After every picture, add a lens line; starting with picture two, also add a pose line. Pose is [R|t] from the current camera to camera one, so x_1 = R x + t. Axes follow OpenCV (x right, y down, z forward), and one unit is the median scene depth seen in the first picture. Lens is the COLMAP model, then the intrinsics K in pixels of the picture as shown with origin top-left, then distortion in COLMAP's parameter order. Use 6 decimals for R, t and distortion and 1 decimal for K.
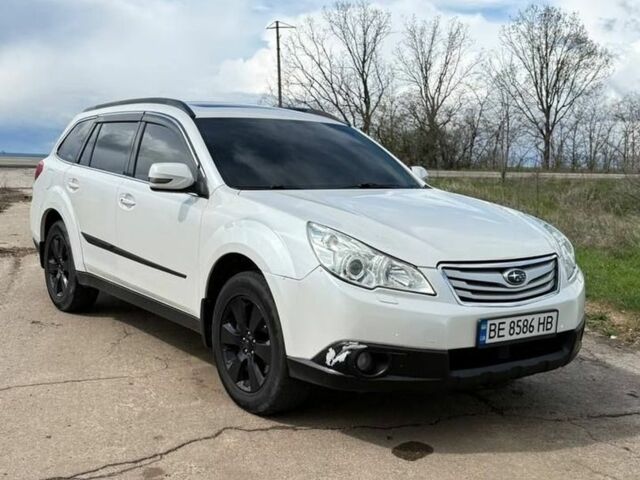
lens RADIAL K [[802.7, 0, 320.0], [0, 802.7, 240.0], [0, 0, 1]] dist [0.209256, -0.500599]
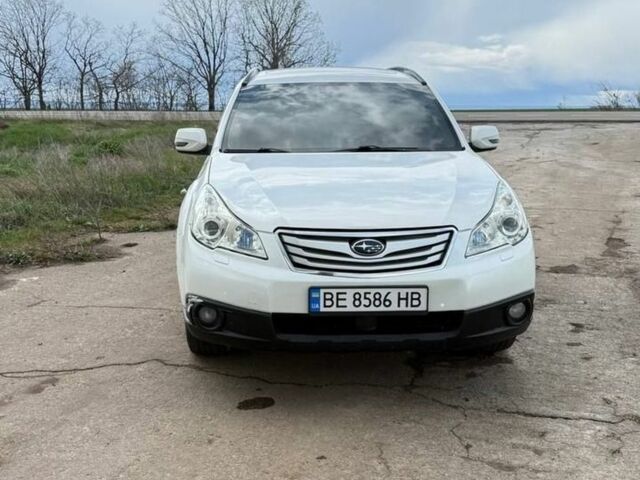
lens RADIAL K [[802.7, 0, 320.0], [0, 802.7, 240.0], [0, 0, 1]] dist [0.209256, -0.500599]
pose [[0.827279, 0.066204, -0.557876, 0.742229], [-0.032830, 0.997032, 0.069636, -0.028672], [0.560831, -0.039293, 0.826998, 0.184514]]
